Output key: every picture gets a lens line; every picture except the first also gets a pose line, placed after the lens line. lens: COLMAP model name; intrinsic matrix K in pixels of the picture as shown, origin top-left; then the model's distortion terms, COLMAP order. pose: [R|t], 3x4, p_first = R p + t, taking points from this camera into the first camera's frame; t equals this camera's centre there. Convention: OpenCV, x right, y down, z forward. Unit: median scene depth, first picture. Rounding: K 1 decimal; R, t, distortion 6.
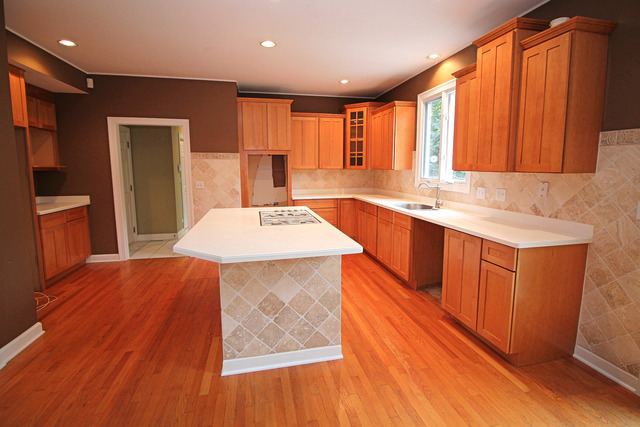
lens RADIAL K [[299.8, 0, 320.6], [0, 299.8, 204.5], [0, 0, 1]] dist [0.000458, -0.013795]
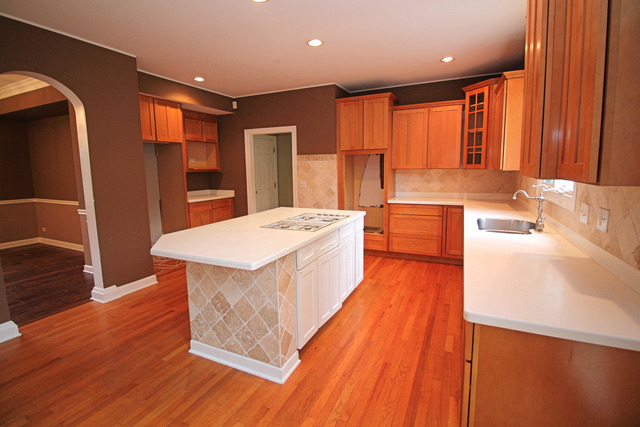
lens RADIAL K [[299.8, 0, 320.6], [0, 299.8, 204.5], [0, 0, 1]] dist [0.000458, -0.013795]
pose [[0.788659, 0.066498, -0.611224, 0.381465], [-0.061893, 0.997671, 0.028681, -0.031760], [0.611707, 0.015211, 0.790938, 0.199386]]
